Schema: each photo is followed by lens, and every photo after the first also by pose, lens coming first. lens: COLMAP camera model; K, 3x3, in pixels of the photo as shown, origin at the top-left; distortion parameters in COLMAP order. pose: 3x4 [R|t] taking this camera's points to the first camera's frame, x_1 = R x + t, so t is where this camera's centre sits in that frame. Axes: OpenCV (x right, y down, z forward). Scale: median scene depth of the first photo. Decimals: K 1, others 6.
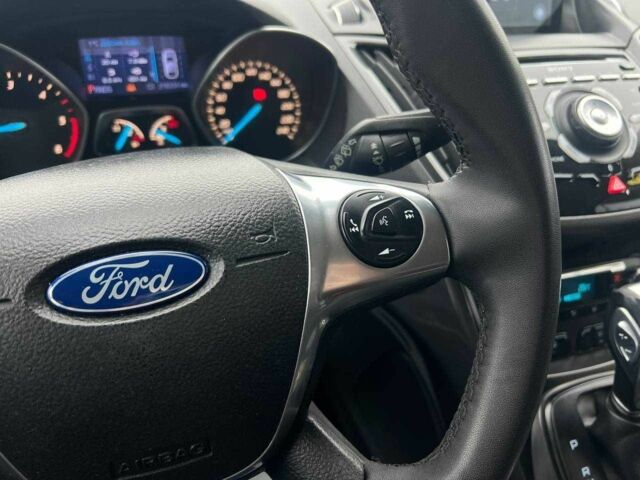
lens RADIAL K [[498.8, 0, 323.3], [0, 498.8, 235.7], [0, 0, 1]] dist [-0.000594, -0.005615]
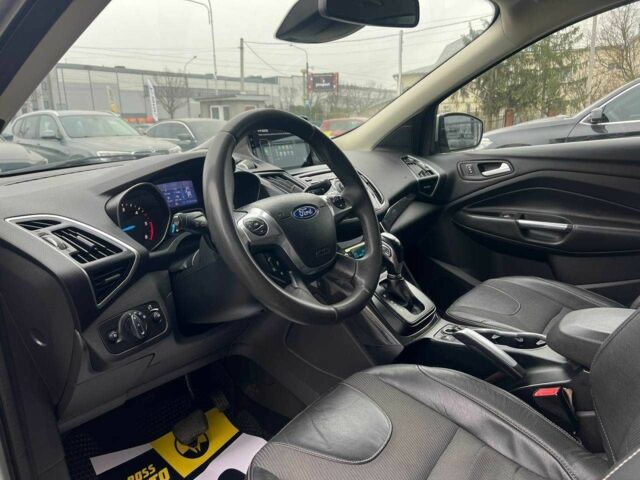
lens RADIAL K [[486.1, 0, 320.0], [0, 486.1, 240.0], [0, 0, 1]] dist [0.004465, -0.008049]
pose [[0.807902, -0.182125, 0.560469, -1.141794], [0.340309, 0.920630, -0.191388, 0.494129], [-0.481128, 0.345356, 0.805758, -1.016612]]
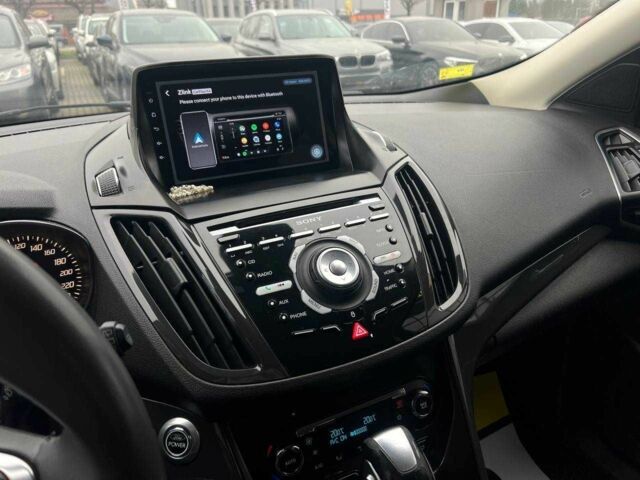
lens RADIAL K [[486.1, 0, 320.0], [0, 486.1, 240.0], [0, 0, 1]] dist [0.004465, -0.008049]
pose [[0.984657, -0.113109, 0.132880, 0.361567], [0.128600, 0.985072, -0.114435, -0.172058], [-0.117953, 0.129768, 0.984504, -0.035277]]
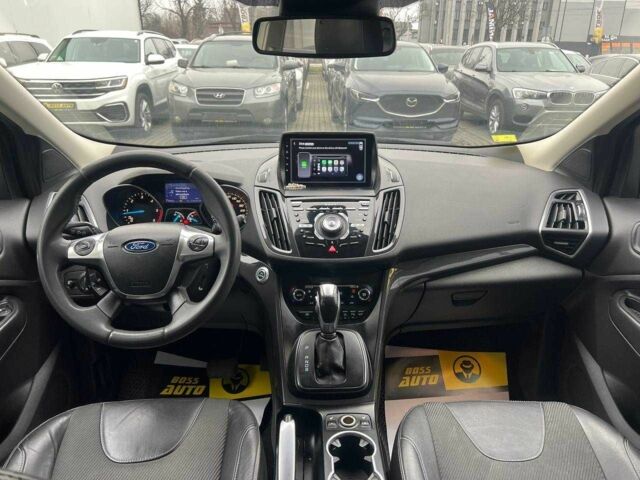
lens RADIAL K [[479.0, 0, 324.0], [0, 479.0, 234.0], [0, 0, 1]] dist [0.070052, -0.087847]
pose [[0.962435, 0.081802, -0.258896, 1.112545], [-0.125906, 0.979277, -0.158635, 0.213610], [0.240554, 0.185272, 0.952790, -1.354392]]
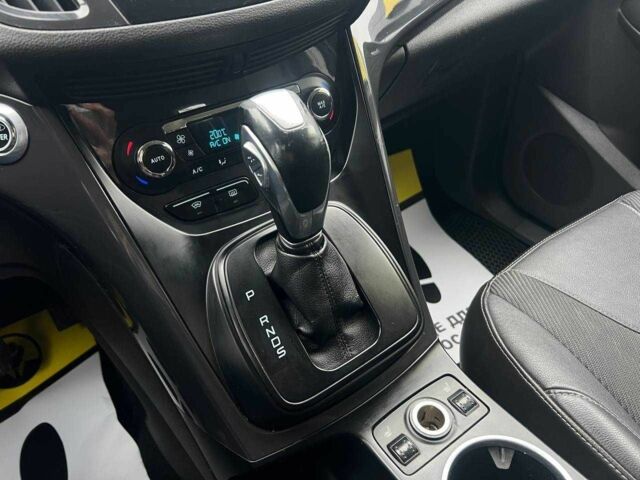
lens RADIAL K [[498.8, 0, 323.3], [0, 498.8, 235.7], [0, 0, 1]] dist [-0.000594, -0.005615]
pose [[0.949106, -0.229182, 0.216042, 0.435970], [0.185459, 0.961078, 0.204780, 0.151679], [-0.254565, -0.154291, 0.954668, 0.129476]]
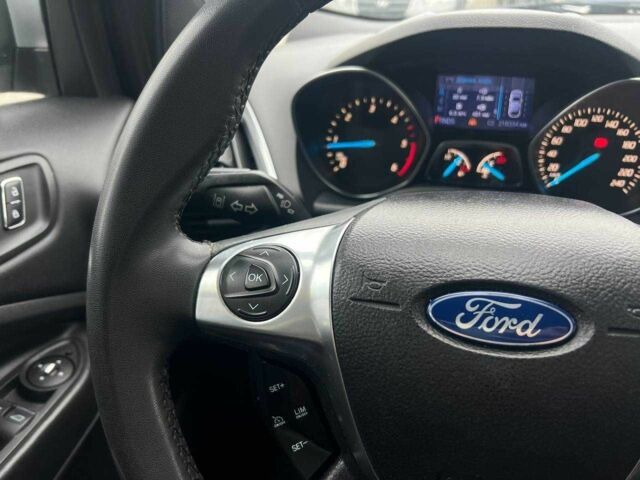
lens RADIAL K [[498.8, 0, 323.3], [0, 498.8, 235.7], [0, 0, 1]] dist [-0.000594, -0.005615]
pose [[0.851177, 0.219292, -0.476874, -0.098997], [-0.240029, 0.970601, 0.017903, -0.004392], [0.466780, 0.099225, 0.878789, -0.060690]]
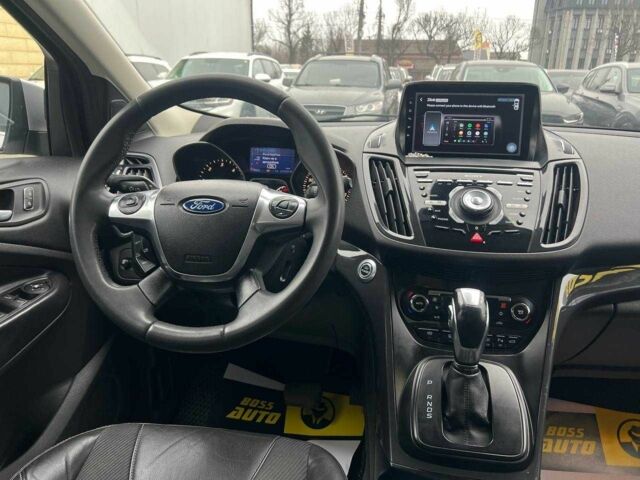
lens RADIAL K [[479.0, 0, 324.0], [0, 479.0, 234.0], [0, 0, 1]] dist [0.070052, -0.087847]
pose [[0.890979, 0.126458, -0.436080, 0.787871], [-0.224973, 0.957202, -0.182078, 0.297178], [0.394391, 0.260334, 0.881296, -0.675128]]
